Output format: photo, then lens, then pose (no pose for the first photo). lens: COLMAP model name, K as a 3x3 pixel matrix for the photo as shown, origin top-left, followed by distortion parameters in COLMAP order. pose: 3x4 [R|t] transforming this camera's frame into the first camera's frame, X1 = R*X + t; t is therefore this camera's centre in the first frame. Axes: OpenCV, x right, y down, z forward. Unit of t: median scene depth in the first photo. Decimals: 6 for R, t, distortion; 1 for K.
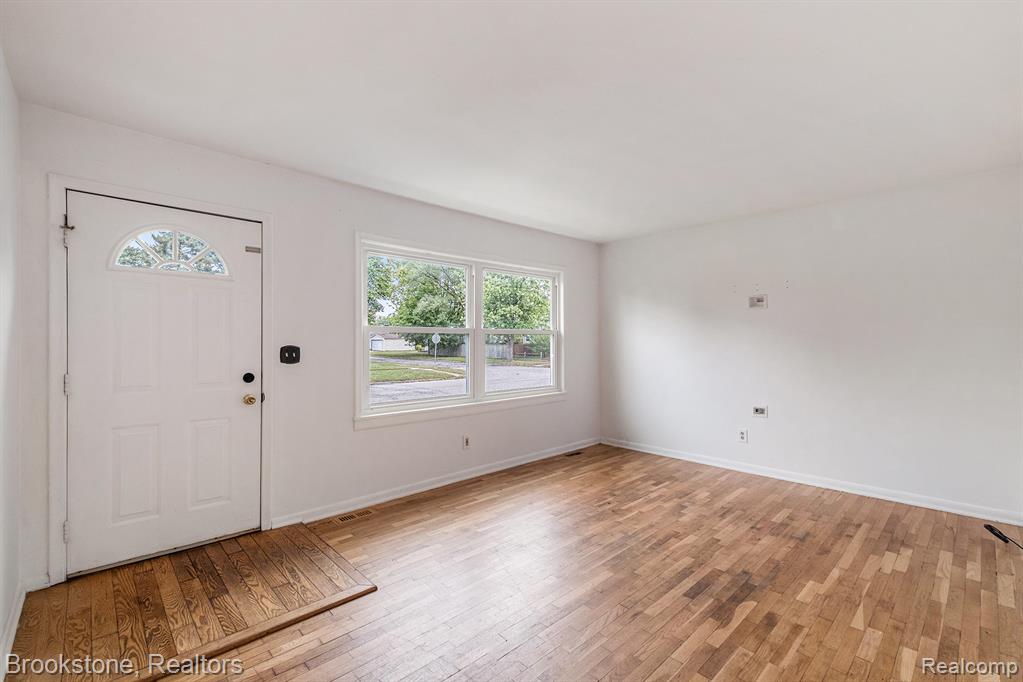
lens RADIAL K [[444.3, 0, 511.5], [0, 444.3, 342.3], [0, 0, 1]] dist [0.007571, -0.006172]
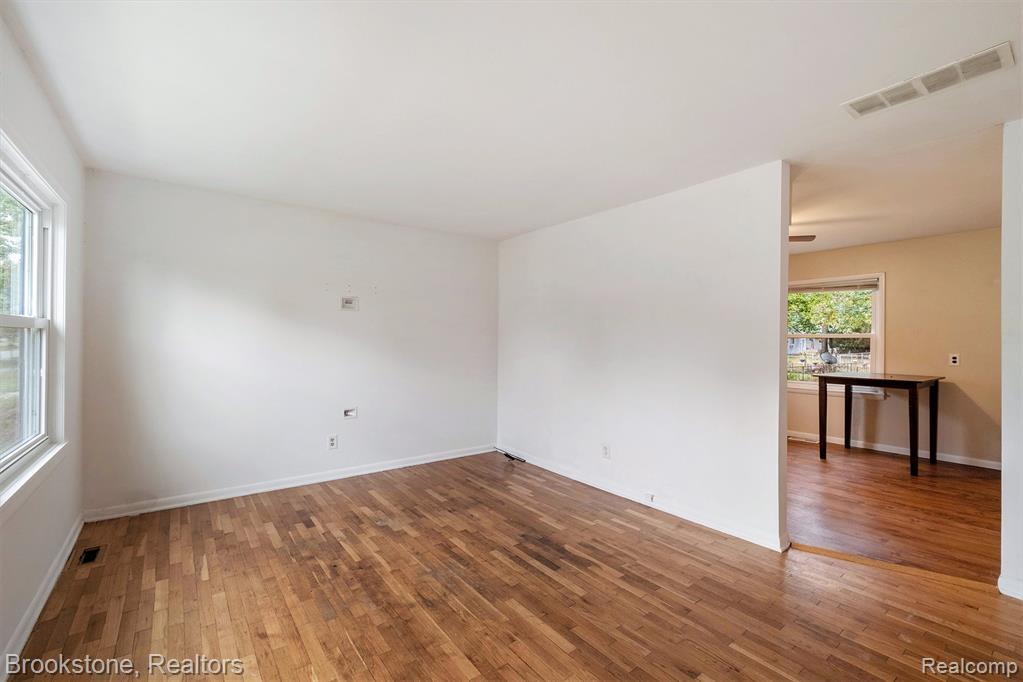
lens RADIAL K [[444.3, 0, 519.8], [0, 444.3, 341.2], [0, 0, 1]] dist [0.007571, -0.006172]
pose [[0.096239, 0.003224, 0.995353, -0.485770], [-0.007454, 0.999969, -0.002518, -0.008270], [-0.995330, -0.007177, 0.096260, 0.634157]]
